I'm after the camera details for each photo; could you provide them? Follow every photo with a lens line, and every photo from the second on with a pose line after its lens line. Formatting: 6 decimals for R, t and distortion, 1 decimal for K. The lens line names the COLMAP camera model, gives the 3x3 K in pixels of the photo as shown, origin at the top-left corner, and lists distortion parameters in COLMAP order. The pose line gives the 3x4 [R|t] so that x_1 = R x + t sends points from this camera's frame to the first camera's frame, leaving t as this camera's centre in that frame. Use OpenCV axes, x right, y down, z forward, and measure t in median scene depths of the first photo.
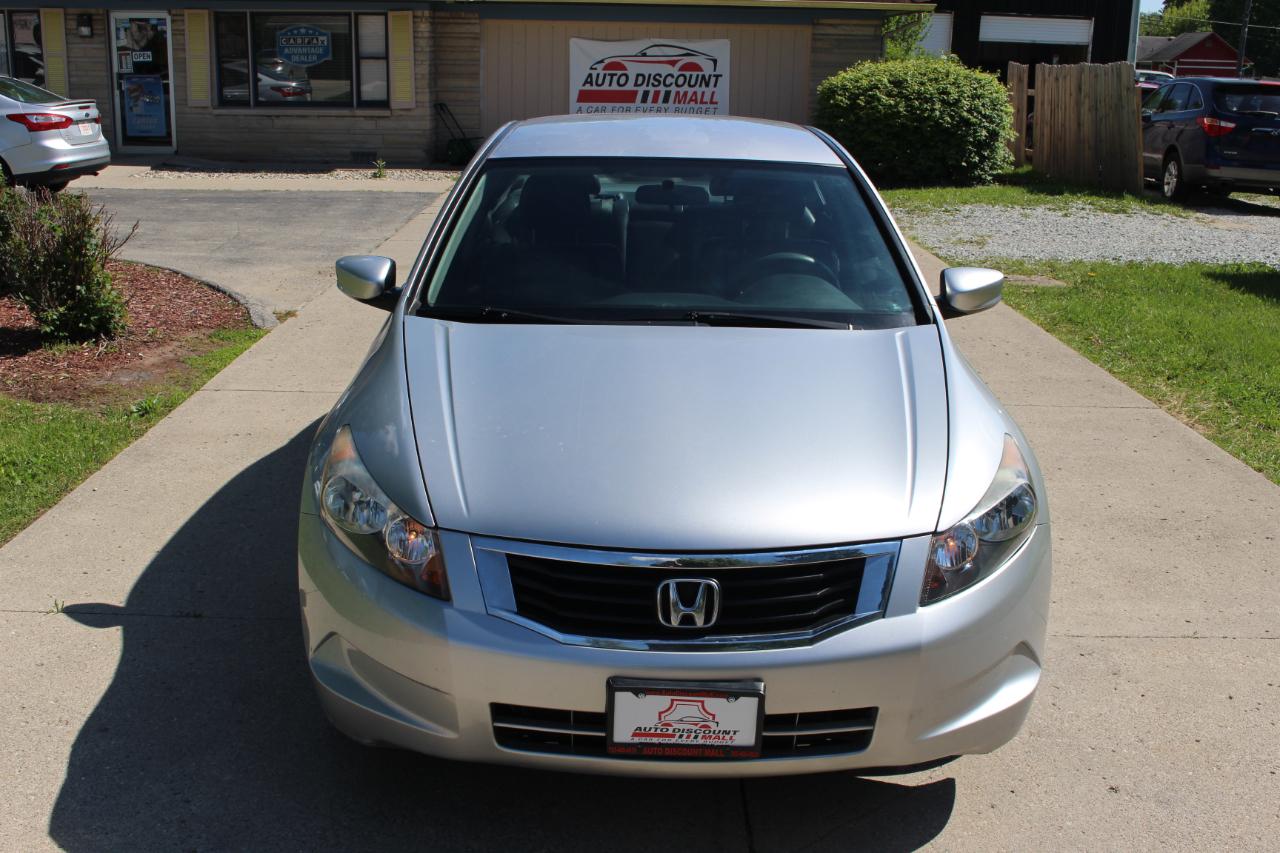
lens RADIAL K [[1420.0, 0, 640.0], [0, 1420.0, 426.5], [0, 0, 1]] dist [-0.105947, 0.074292]
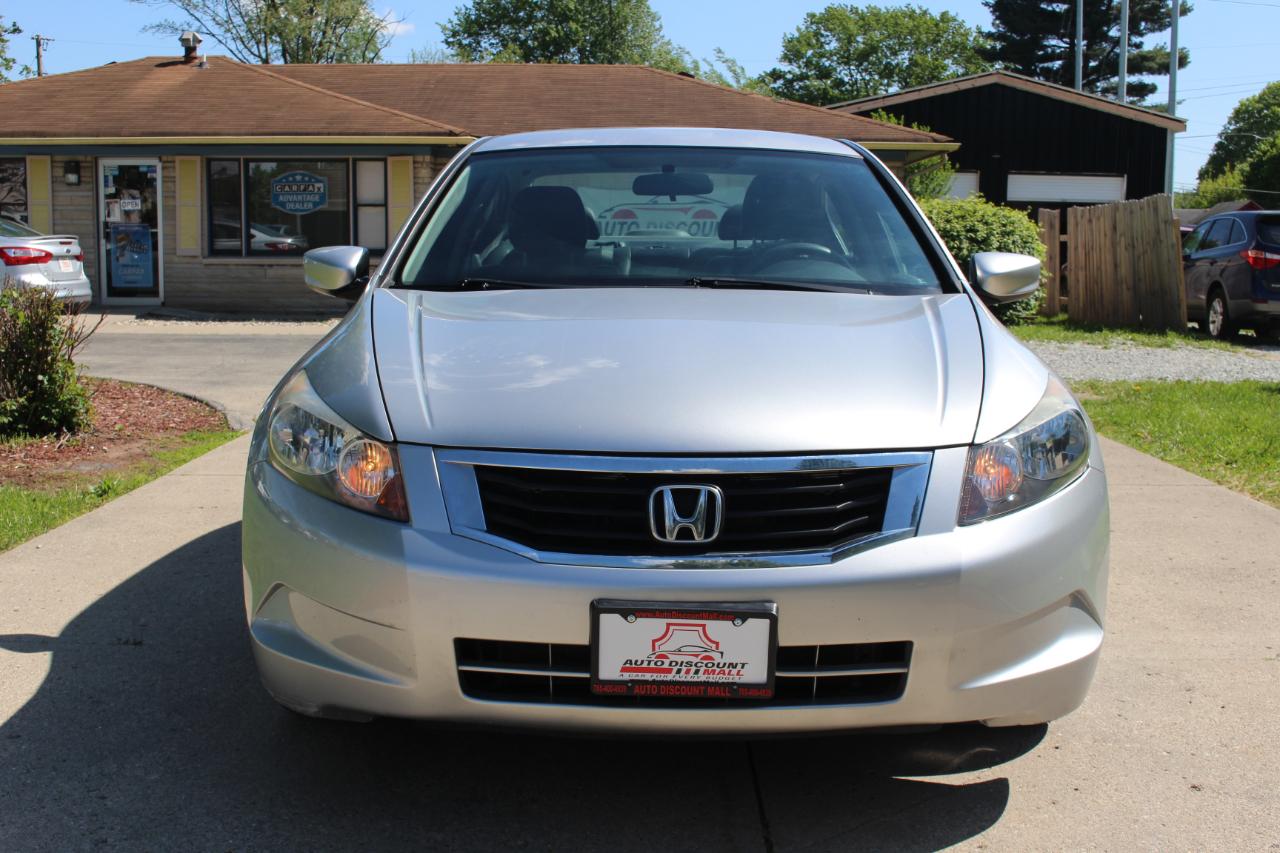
lens RADIAL K [[1508.0, 0, 640.0], [0, 1508.0, 426.5], [0, 0, 1]] dist [-0.101396, 0.076171]
pose [[0.999894, -0.009549, -0.011027, 0.006497], [0.007956, 0.990619, -0.136419, 0.075151], [0.012226, 0.136317, 0.990590, 0.035121]]
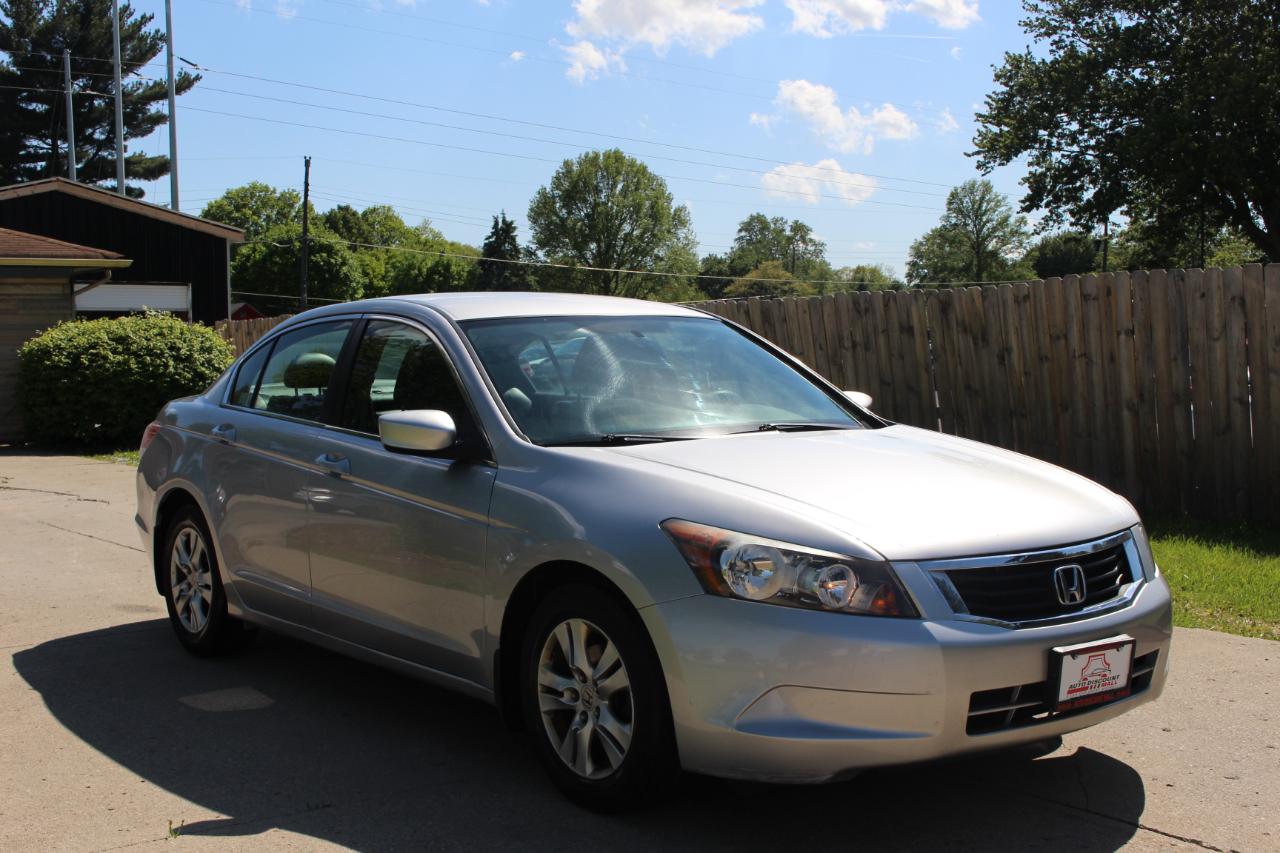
lens RADIAL K [[1540.4, 0, 640.0], [0, 1540.4, 426.5], [0, 0, 1]] dist [-0.080396, 0.024247]
pose [[0.789266, -0.060478, 0.611066, -0.430222], [0.181646, 0.973596, -0.138259, 0.040388], [-0.586570, 0.220121, 0.779412, 0.041036]]
